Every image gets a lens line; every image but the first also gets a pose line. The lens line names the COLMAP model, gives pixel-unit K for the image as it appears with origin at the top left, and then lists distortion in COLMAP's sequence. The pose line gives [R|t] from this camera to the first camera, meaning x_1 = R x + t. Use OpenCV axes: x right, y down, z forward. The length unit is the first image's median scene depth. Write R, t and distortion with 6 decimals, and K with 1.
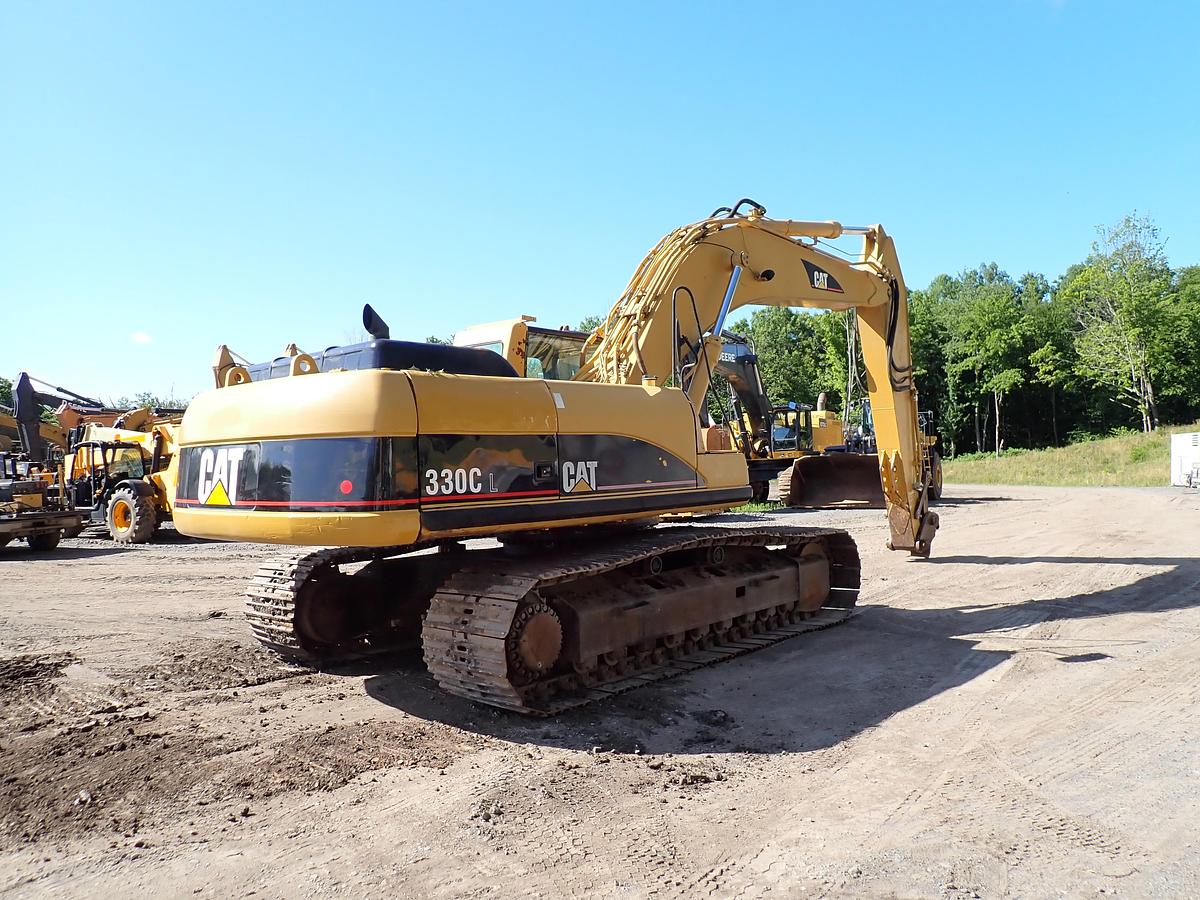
lens RADIAL K [[879.9, 0, 596.0], [0, 879.9, 448.1], [0, 0, 1]] dist [-0.004888, -0.000779]
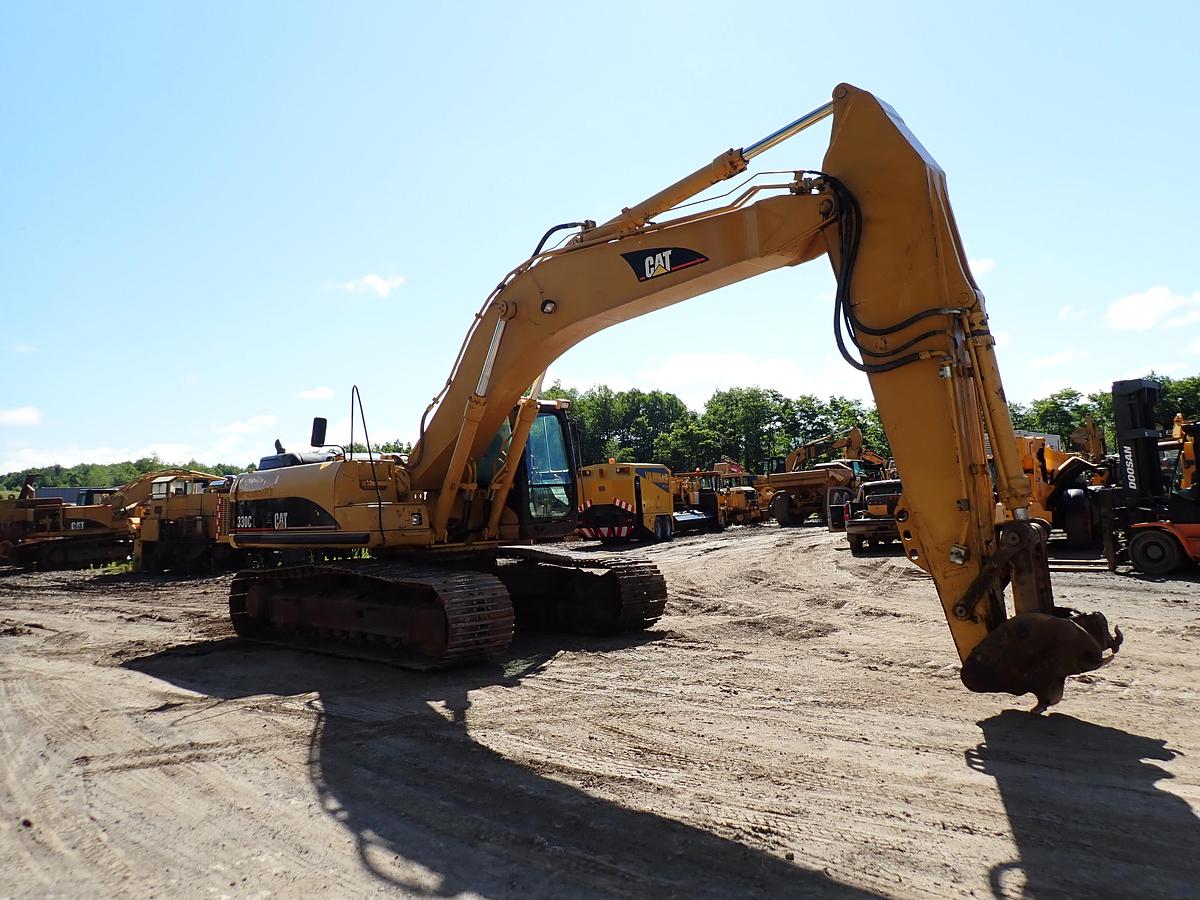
lens RADIAL K [[879.9, 0, 605.8], [0, 879.9, 443.8], [0, 0, 1]] dist [-0.004888, -0.000779]
pose [[-0.044359, -0.042589, -0.998107, 0.347929], [0.057166, 0.997346, -0.045097, -0.001520], [0.997379, -0.059058, -0.041807, 0.336897]]
